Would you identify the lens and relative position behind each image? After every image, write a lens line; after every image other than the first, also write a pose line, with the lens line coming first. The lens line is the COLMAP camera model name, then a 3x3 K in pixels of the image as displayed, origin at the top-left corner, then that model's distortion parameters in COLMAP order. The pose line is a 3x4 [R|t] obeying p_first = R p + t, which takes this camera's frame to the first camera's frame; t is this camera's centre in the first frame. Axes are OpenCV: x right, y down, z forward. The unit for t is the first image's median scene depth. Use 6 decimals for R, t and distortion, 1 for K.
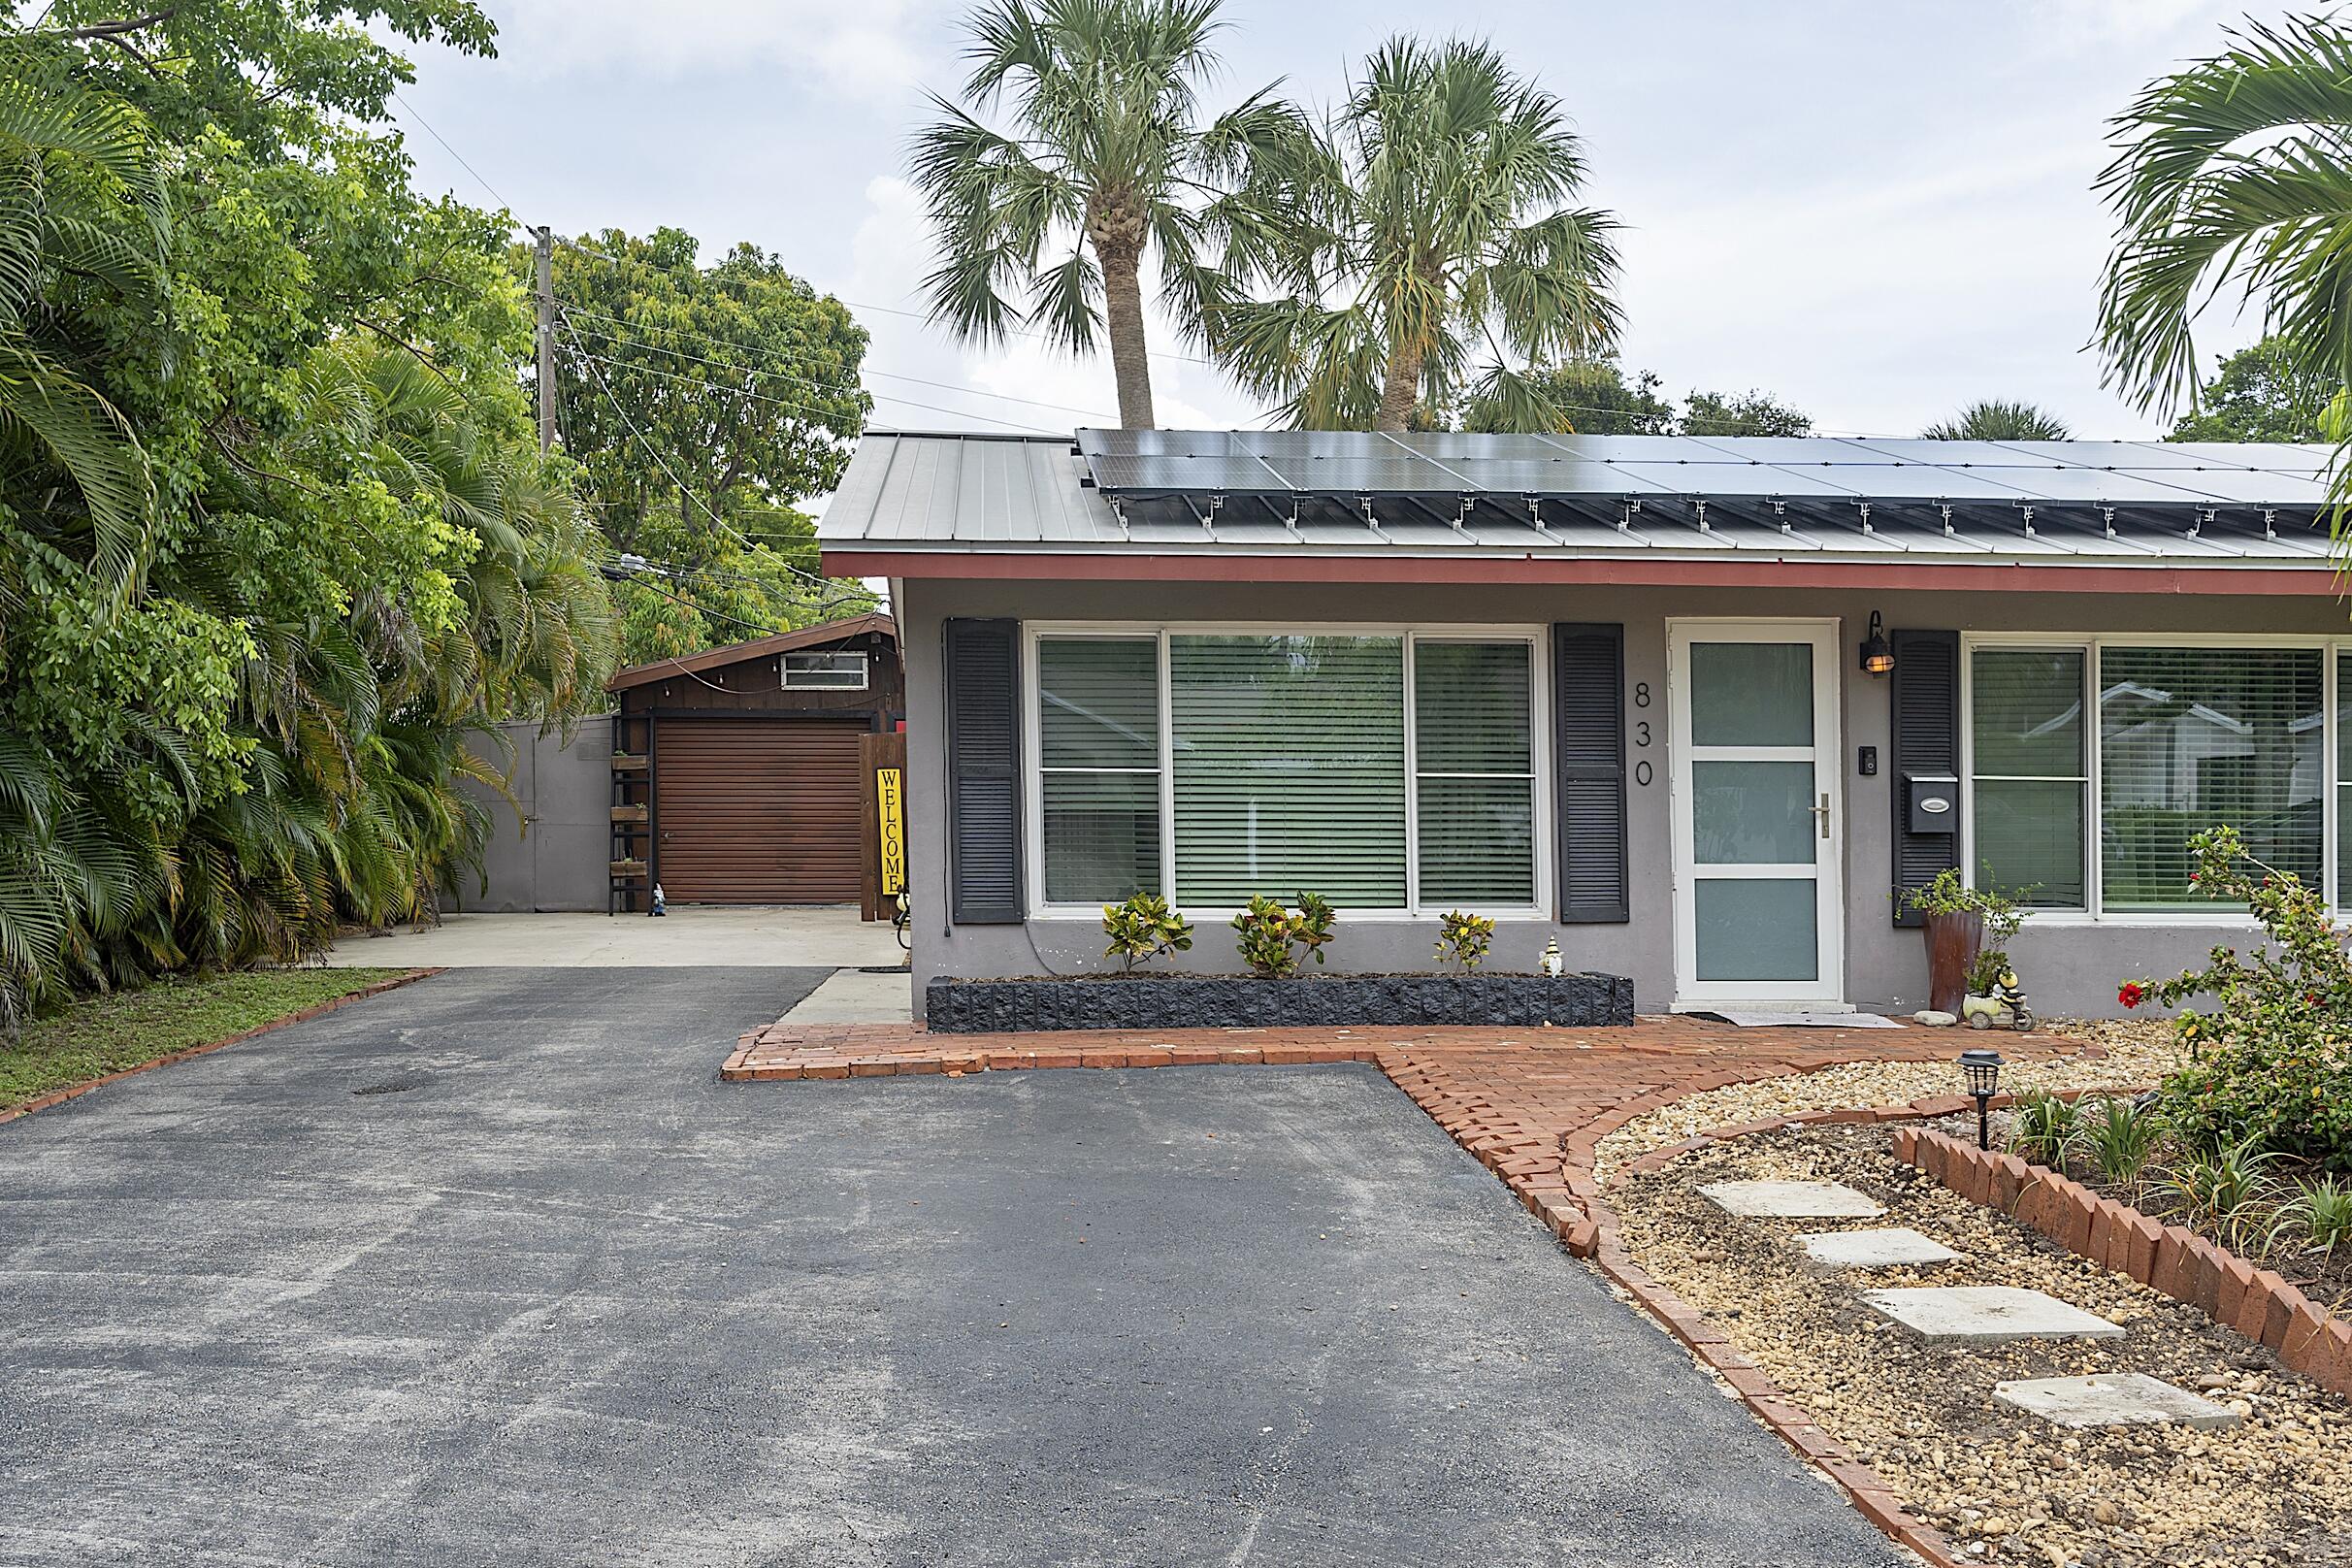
lens RADIAL K [[2299.4, 0, 1176.1], [0, 2299.4, 788.7], [0, 0, 1]] dist [0.008013, 0.000000]
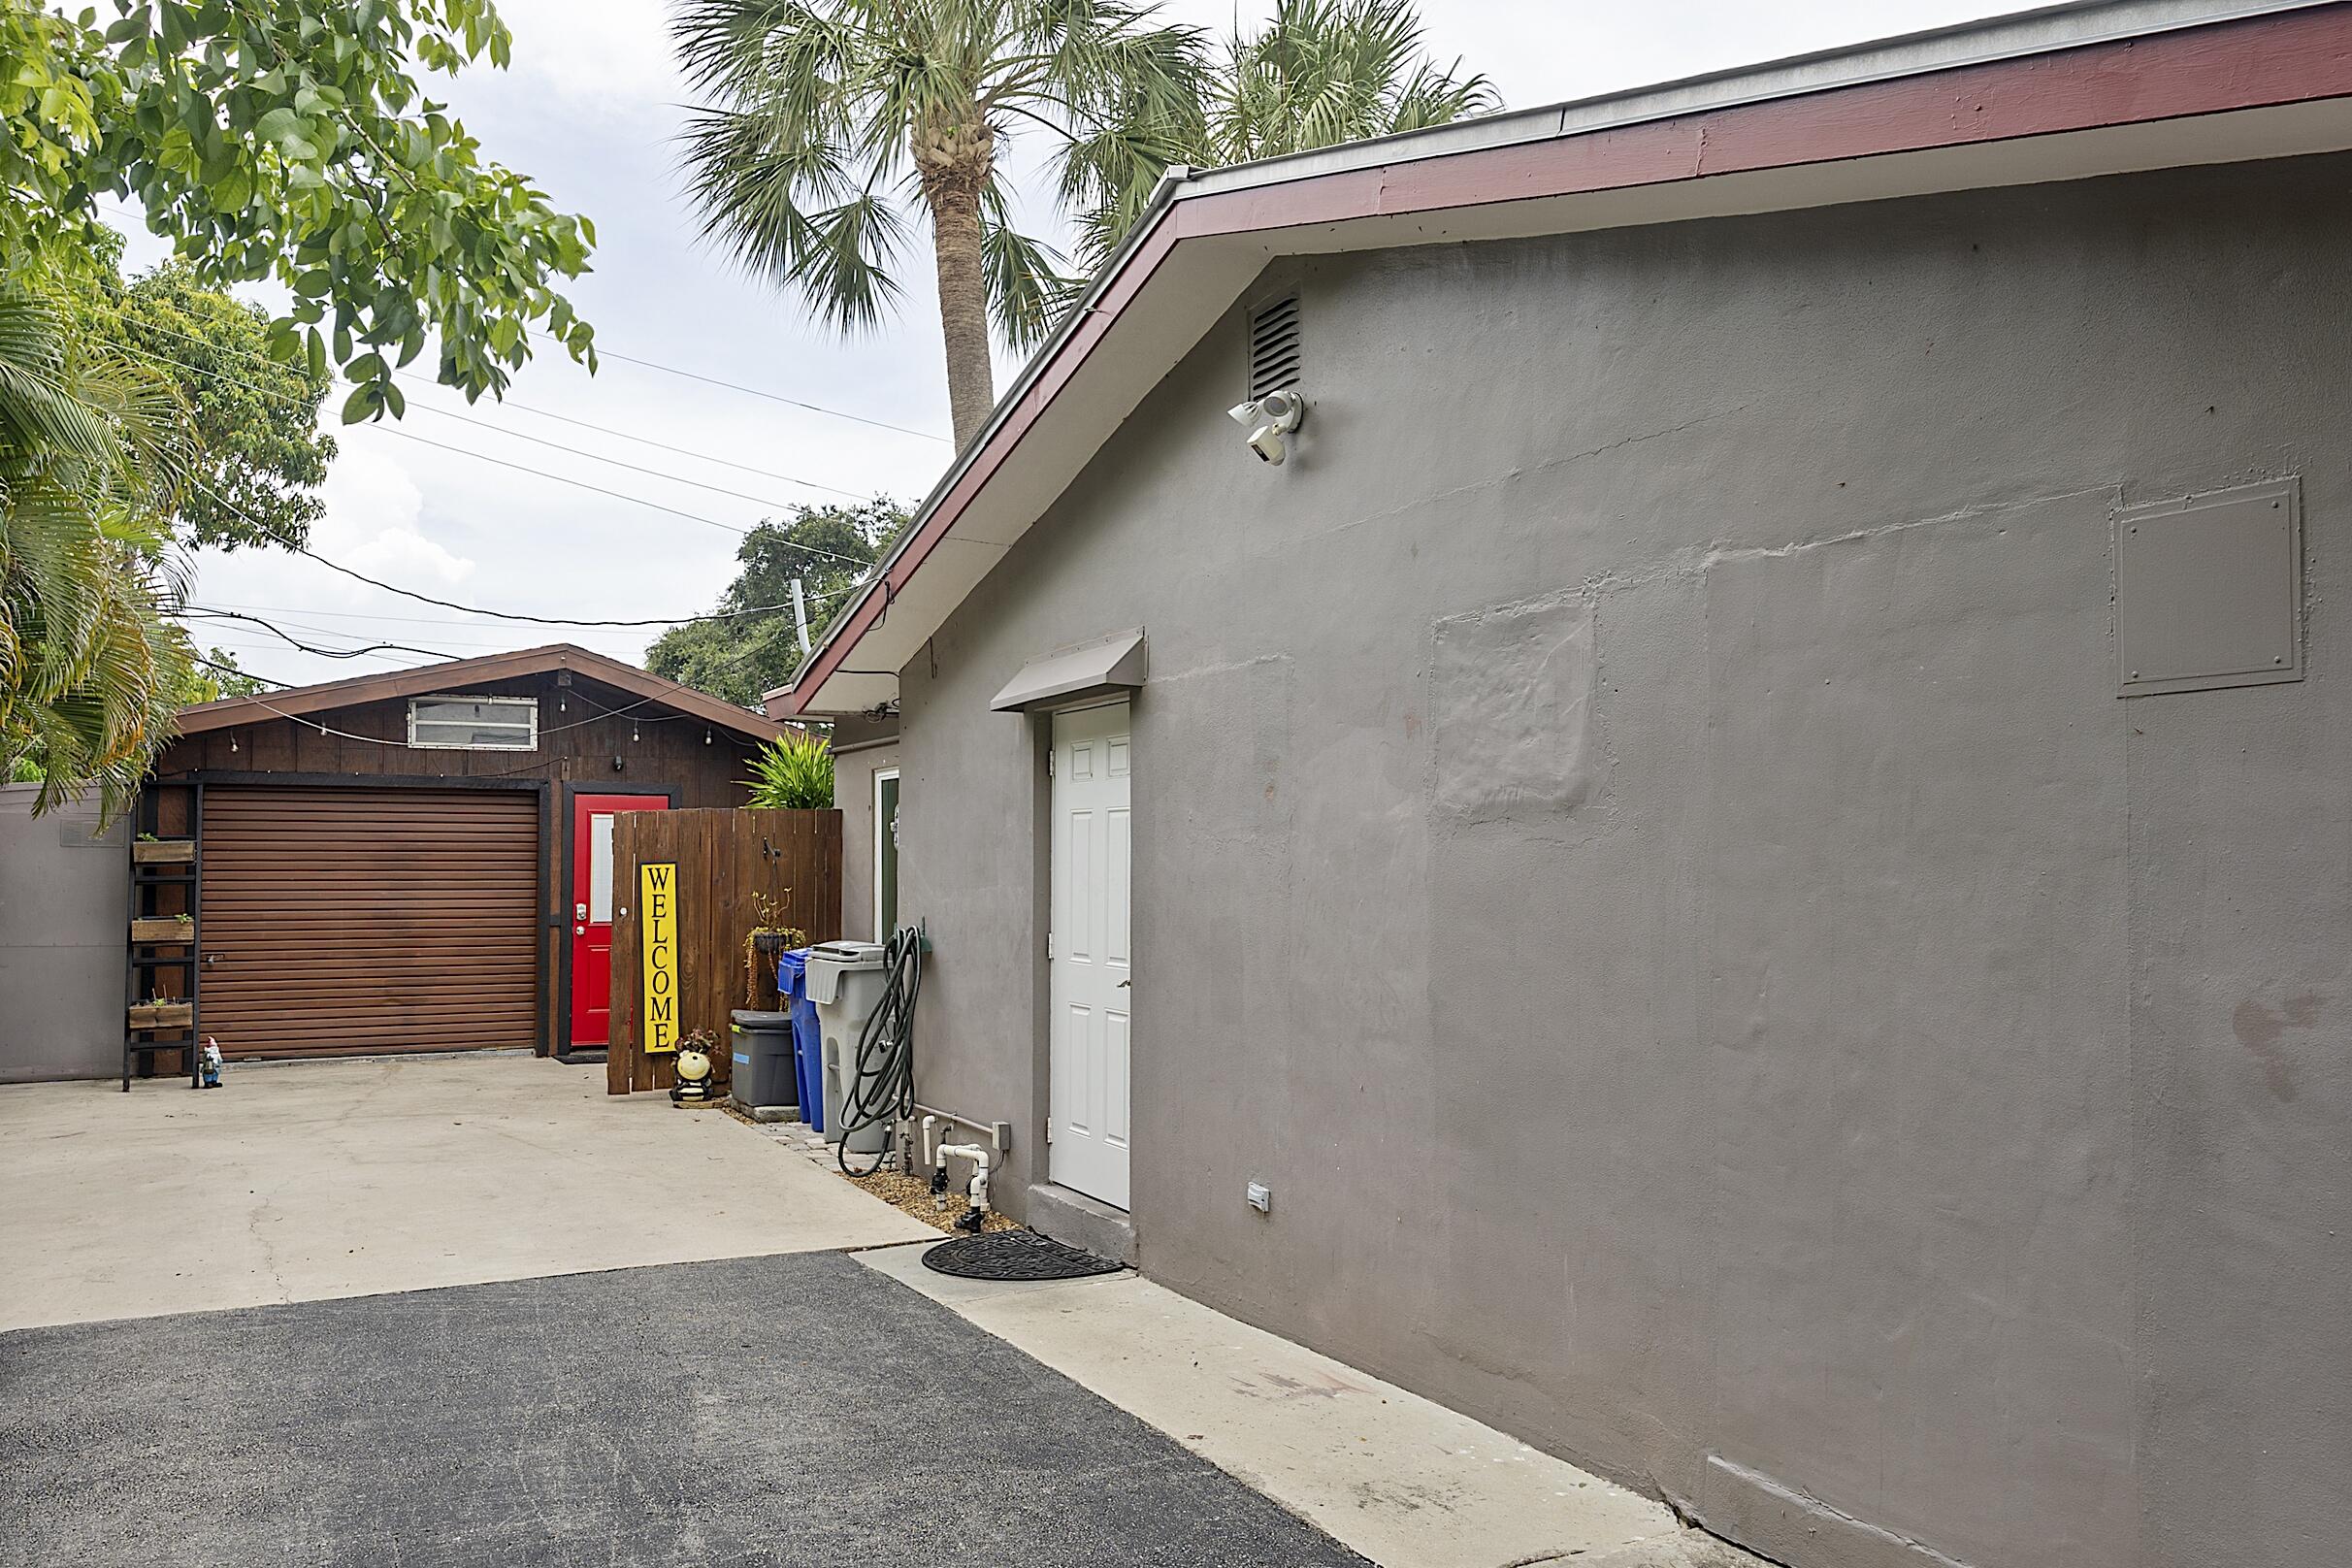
lens RADIAL K [[1669.8, 0, 1177.7], [0, 1669.8, 770.6], [0, 0, 1]] dist [-0.010120, -0.004160]
pose [[0.905833, 0.020906, 0.423118, -0.173410], [0.001486, 0.998619, -0.052522, -0.009054], [-0.423632, 0.048205, 0.904551, 0.438734]]
